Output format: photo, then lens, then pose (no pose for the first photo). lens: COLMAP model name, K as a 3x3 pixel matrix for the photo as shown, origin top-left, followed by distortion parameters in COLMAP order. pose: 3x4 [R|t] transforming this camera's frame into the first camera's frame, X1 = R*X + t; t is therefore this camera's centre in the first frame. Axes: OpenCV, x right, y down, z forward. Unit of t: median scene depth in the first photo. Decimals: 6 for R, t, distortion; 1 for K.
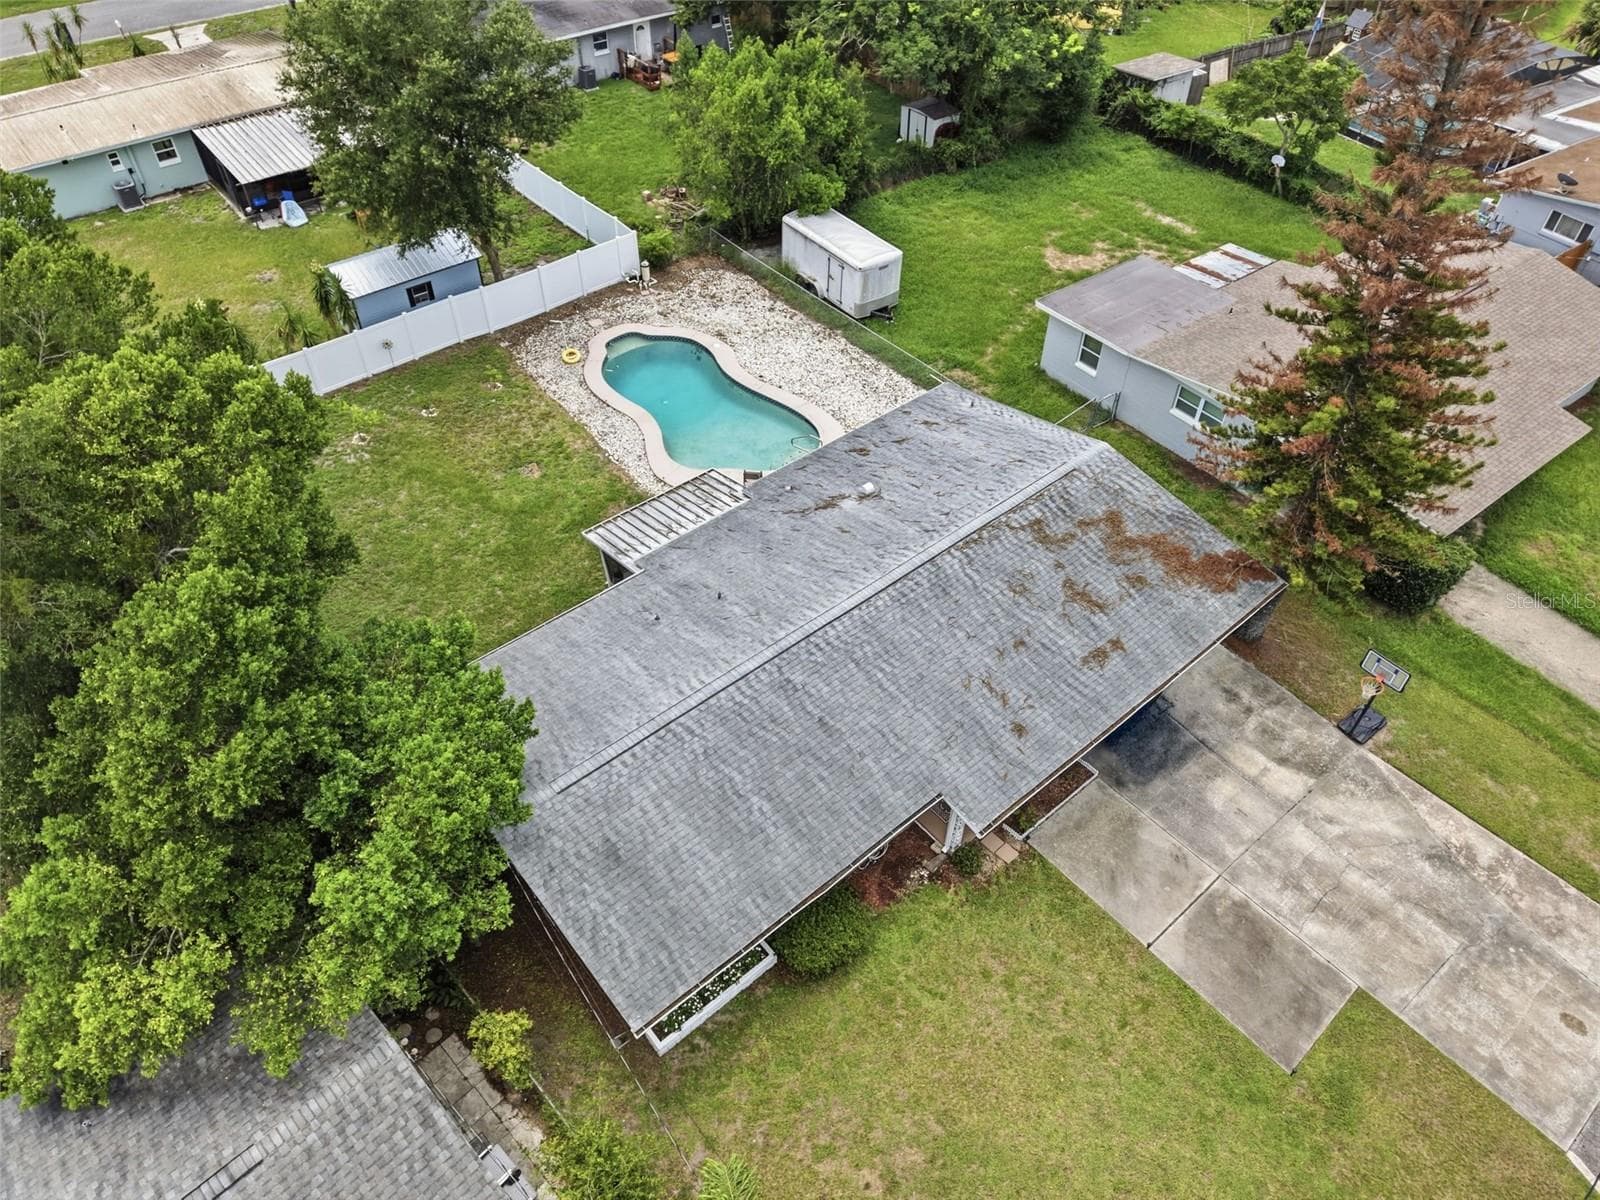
lens RADIAL K [[1072.5, 0, 798.9], [0, 1072.5, 595.2], [0, 0, 1]] dist [0.044699, -0.049102]
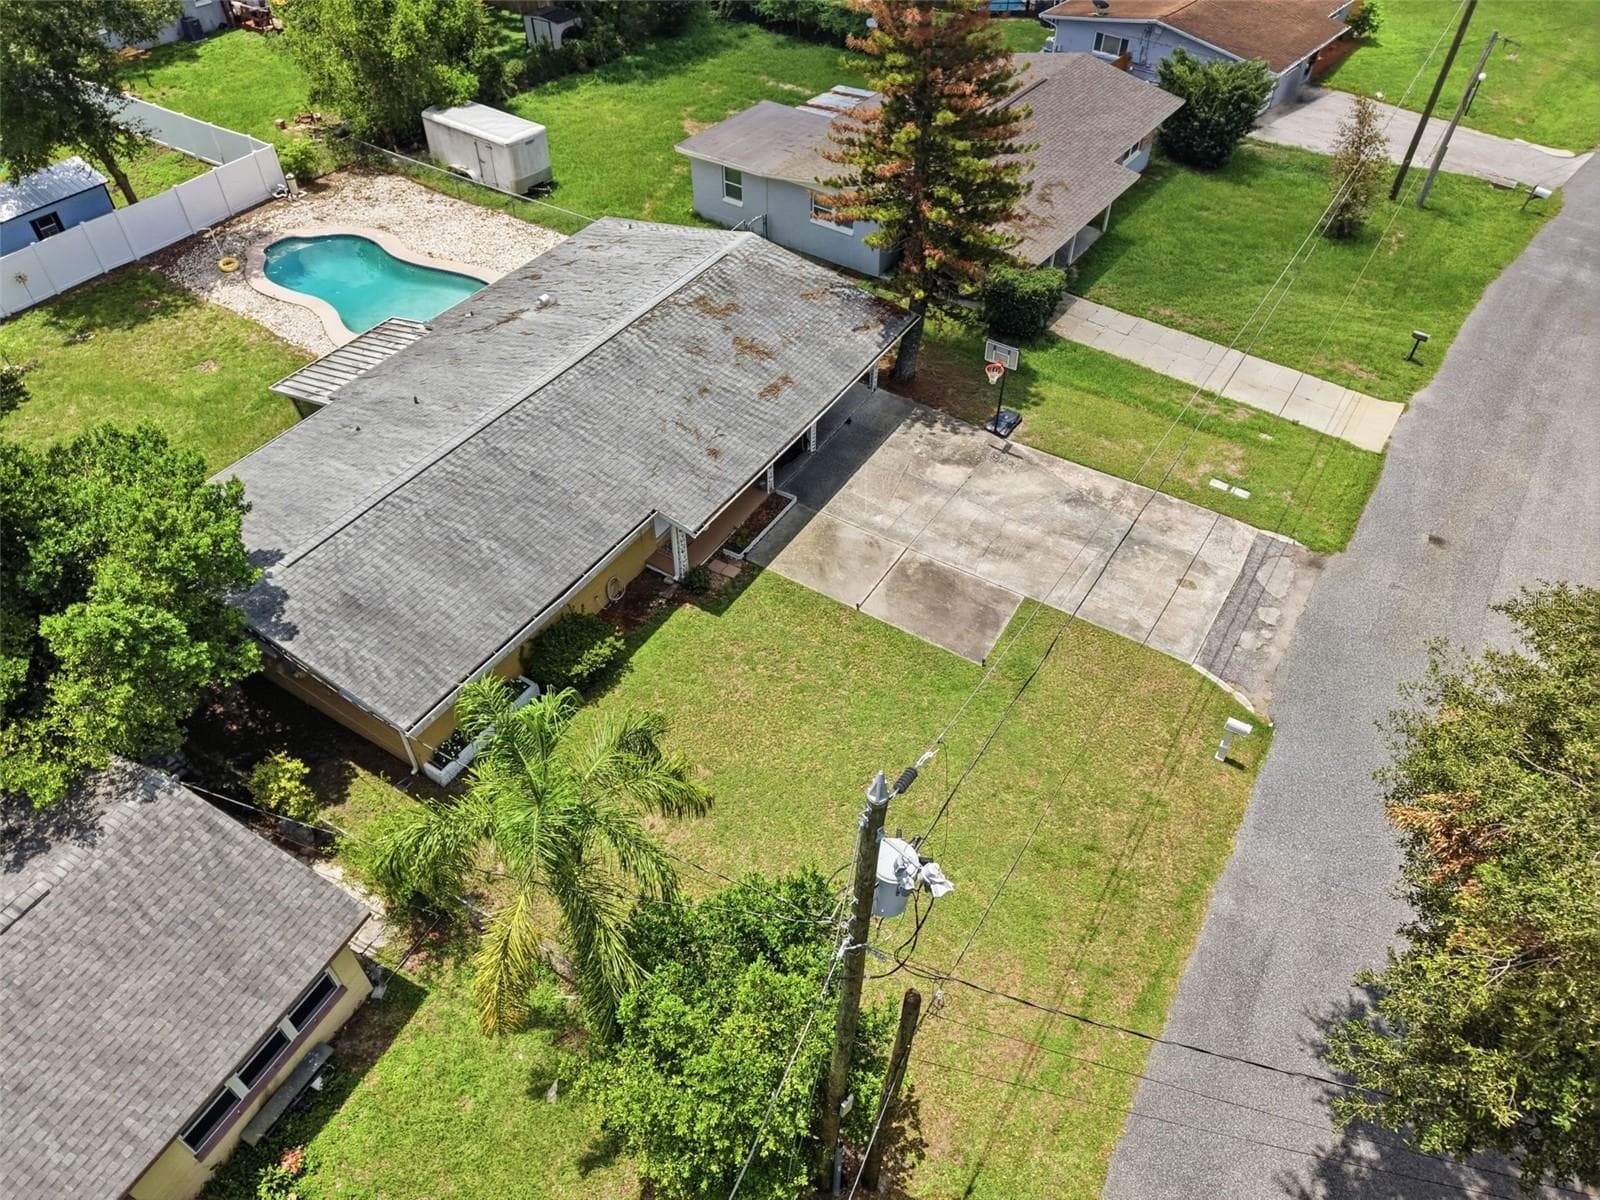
lens RADIAL K [[1057.3, 0, 803.9], [0, 1057.3, 613.2], [0, 0, 1]] dist [0.034664, -0.039582]
pose [[0.952649, -0.219213, 0.210728, 0.018523], [0.215536, 0.975653, 0.040551, 0.202876], [-0.214487, 0.006789, 0.976703, -0.079054]]
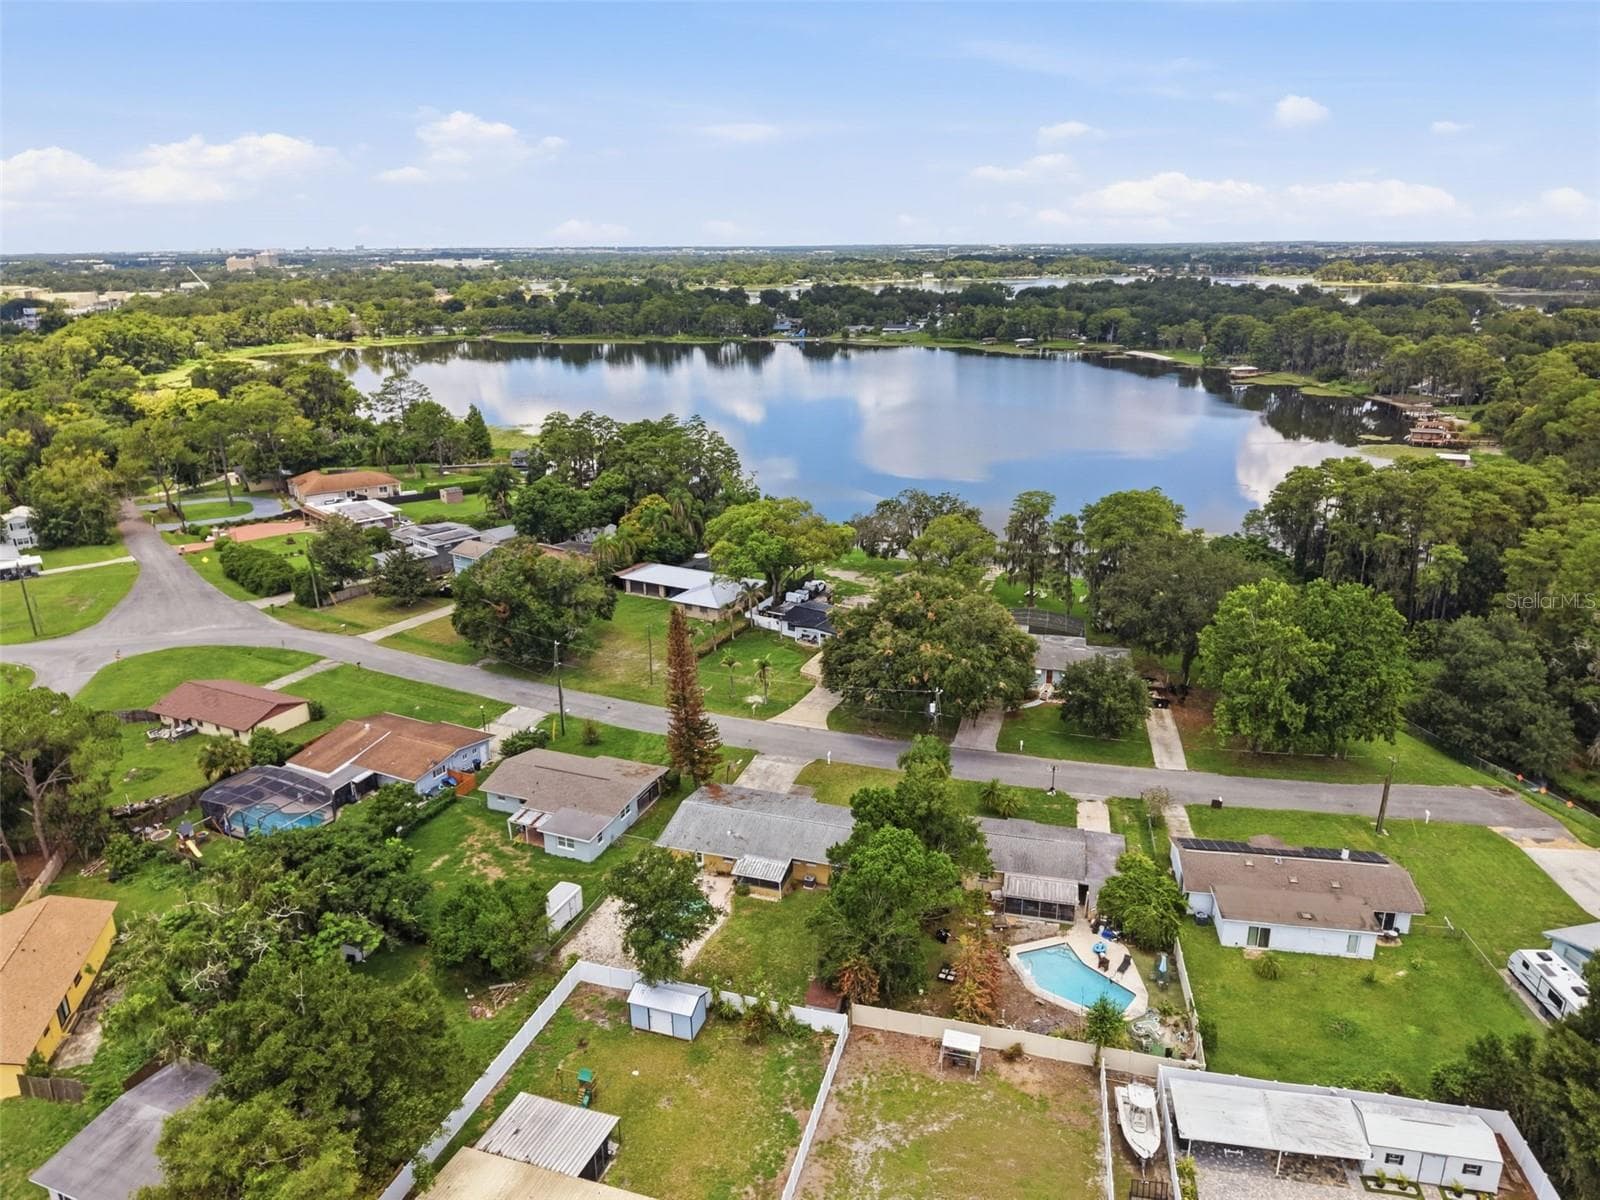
lens RADIAL K [[1072.5, 0, 798.9], [0, 1072.5, 595.2], [0, 0, 1]] dist [0.044699, -0.049102]
pose [[-0.515785, -0.272821, 0.812117, -2.387008], [0.610254, 0.548321, 0.571782, -2.129715], [-0.601295, 0.790514, -0.116326, 0.636310]]
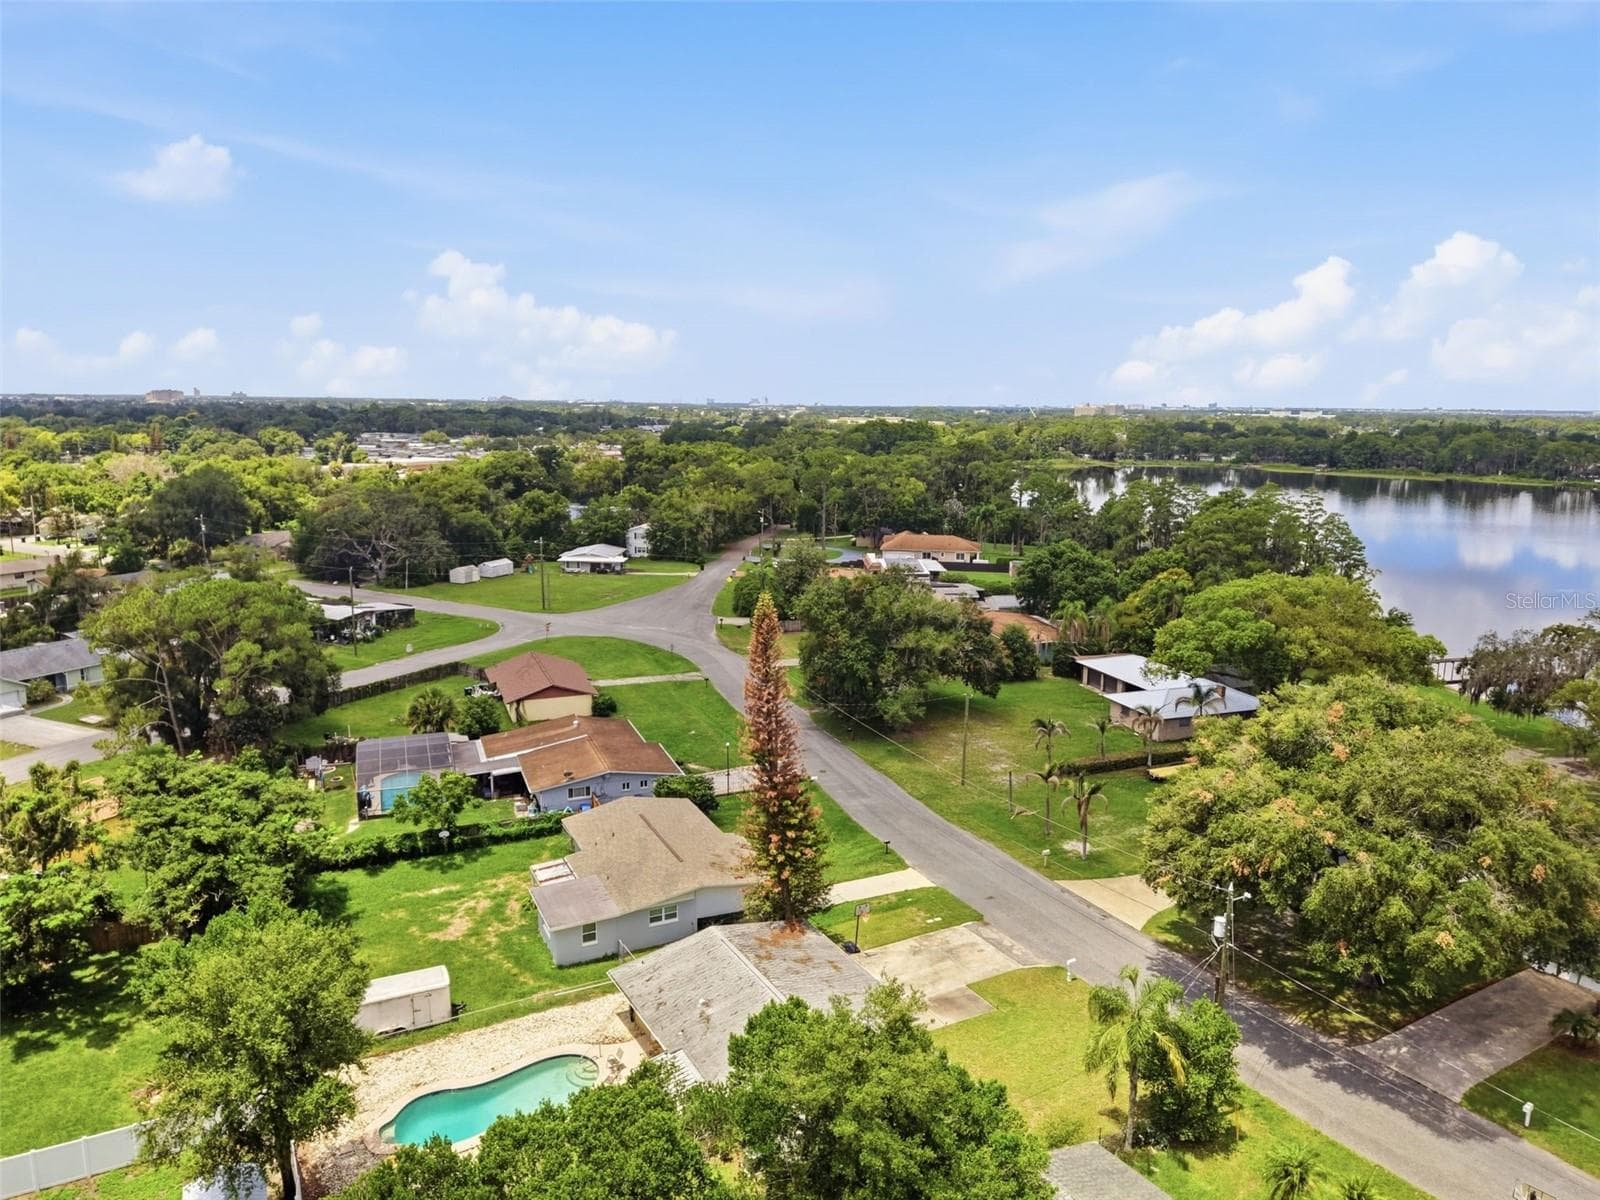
lens RADIAL K [[1072.5, 0, 798.9], [0, 1072.5, 595.2], [0, 0, 1]] dist [0.044699, -0.049102]
pose [[0.193914, -0.181655, 0.964053, -1.428797], [0.687541, 0.726144, -0.001469, -0.453201], [-0.699774, 0.663111, 0.265704, -0.040298]]
